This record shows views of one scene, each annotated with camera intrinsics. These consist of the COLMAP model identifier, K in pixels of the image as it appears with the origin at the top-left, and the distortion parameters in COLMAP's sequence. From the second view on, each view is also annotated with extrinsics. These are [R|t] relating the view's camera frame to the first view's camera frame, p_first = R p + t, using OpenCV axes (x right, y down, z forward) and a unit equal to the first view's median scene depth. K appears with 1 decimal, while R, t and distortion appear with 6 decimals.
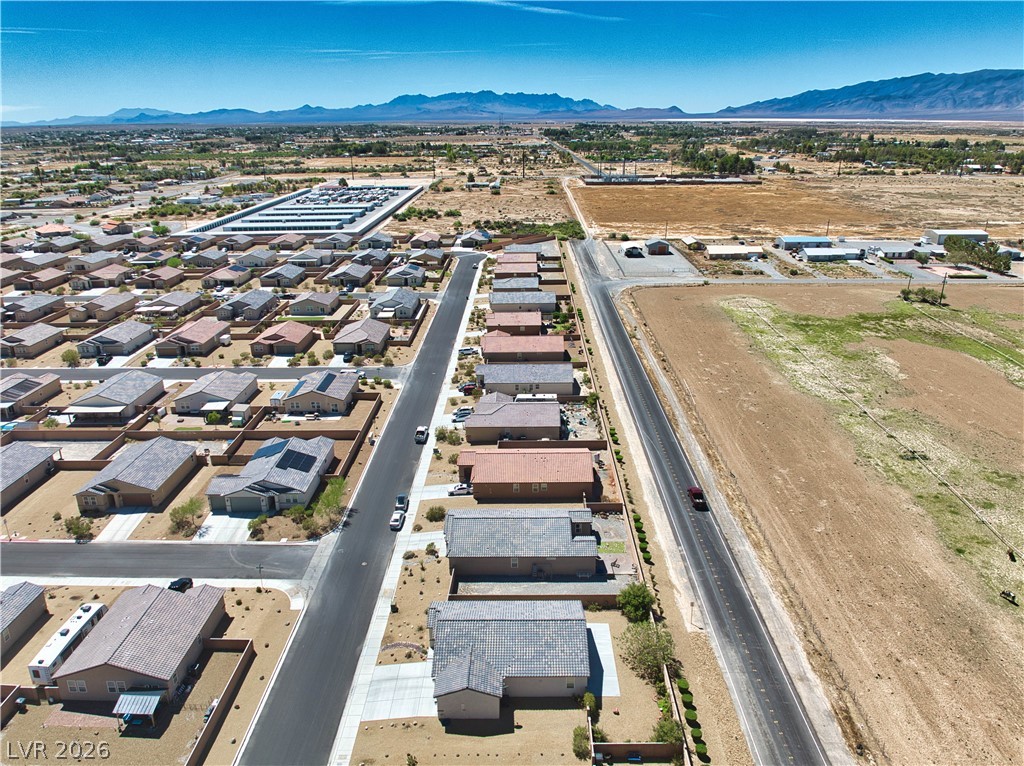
lens RADIAL K [[743.4, 0, 517.0], [0, 743.4, 414.6], [0, 0, 1]] dist [-0.031540, -0.006467]
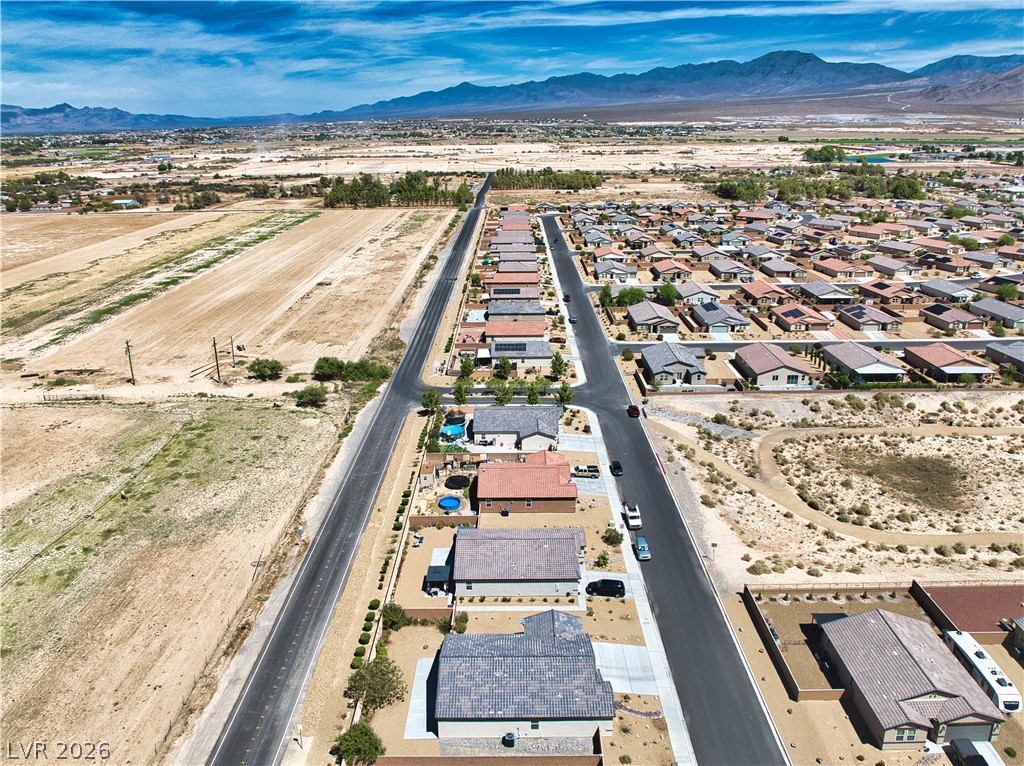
lens RADIAL K [[743.4, 0, 512.6], [0, 743.4, 398.6], [0, 0, 1]] dist [-0.031540, -0.006467]
pose [[-0.999764, 0.021691, 0.000880, -0.004564], [0.016575, 0.736547, 0.676183, -0.287747], [0.014019, 0.676038, -0.736733, 0.689631]]
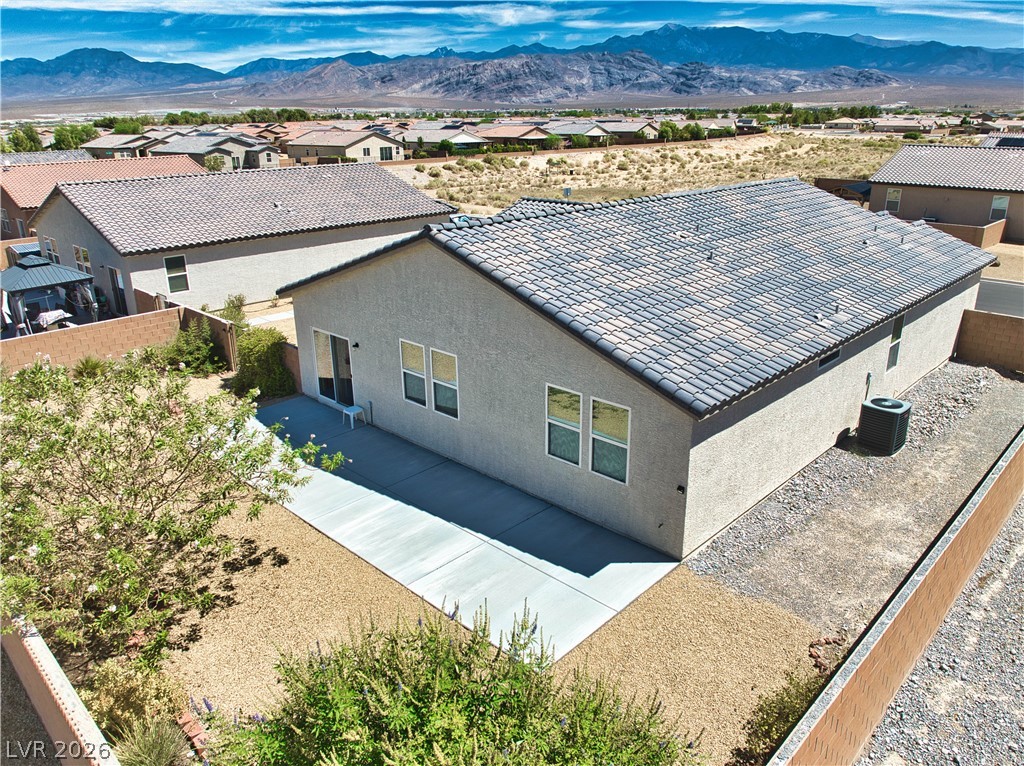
lens RADIAL K [[743.4, 0, 510.7], [0, 743.4, 421.1], [0, 0, 1]] dist [-0.031540, -0.006467]
pose [[-0.691930, 0.294141, -0.659328, 0.097799], [-0.253182, 0.756386, 0.603141, 0.092968], [0.676115, 0.584262, -0.448895, 0.520625]]
